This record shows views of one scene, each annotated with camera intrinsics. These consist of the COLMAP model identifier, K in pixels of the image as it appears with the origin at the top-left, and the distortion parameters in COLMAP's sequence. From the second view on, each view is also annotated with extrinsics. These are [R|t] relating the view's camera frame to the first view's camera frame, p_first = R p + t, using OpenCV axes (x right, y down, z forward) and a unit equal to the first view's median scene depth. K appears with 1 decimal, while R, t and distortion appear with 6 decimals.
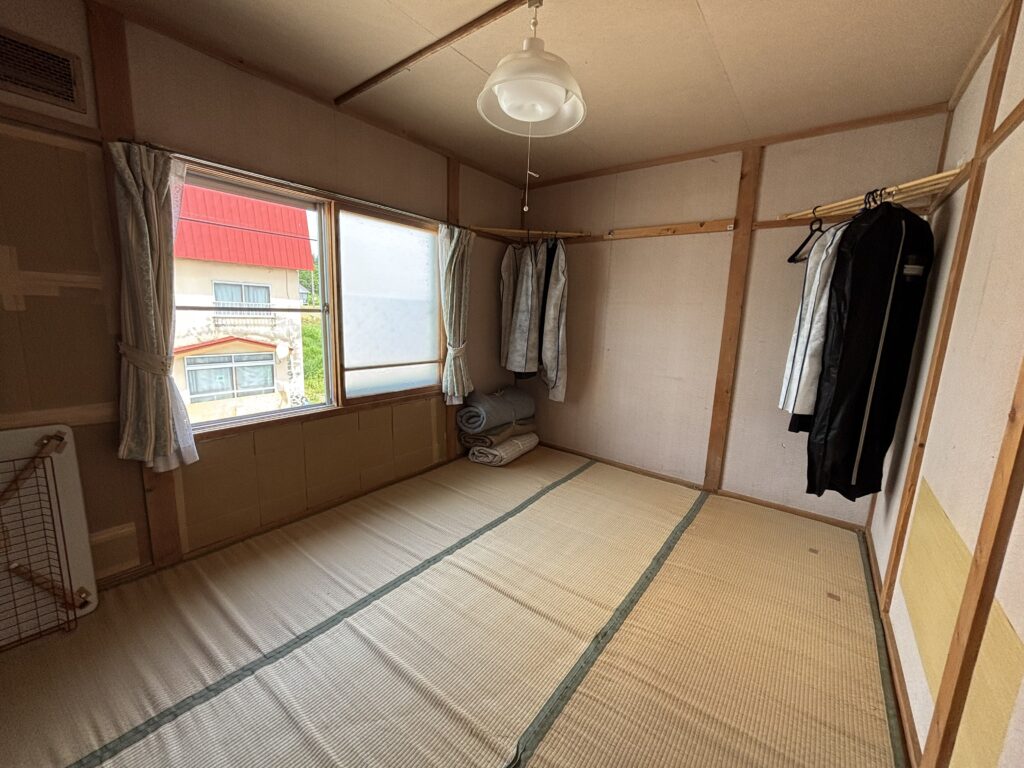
lens RADIAL K [[413.8, 0, 514.6], [0, 413.8, 386.9], [0, 0, 1]] dist [0.001348, 0.000644]
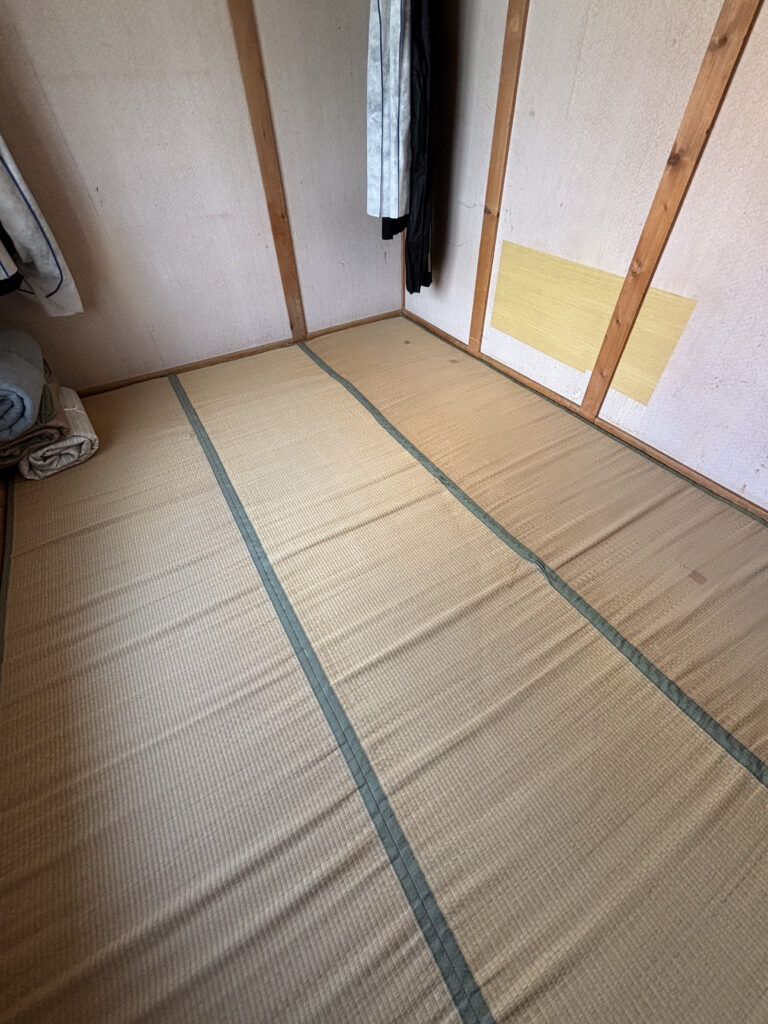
lens RADIAL K [[413.8, 0, 387.7], [0, 413.8, 509.0], [0, 0, 1]] dist [0.001348, 0.000644]
pose [[0.381537, -0.695801, 0.608515, -0.408274], [0.213905, 0.706906, 0.674188, -0.106561], [-0.899263, -0.127064, 0.418546, 0.422775]]
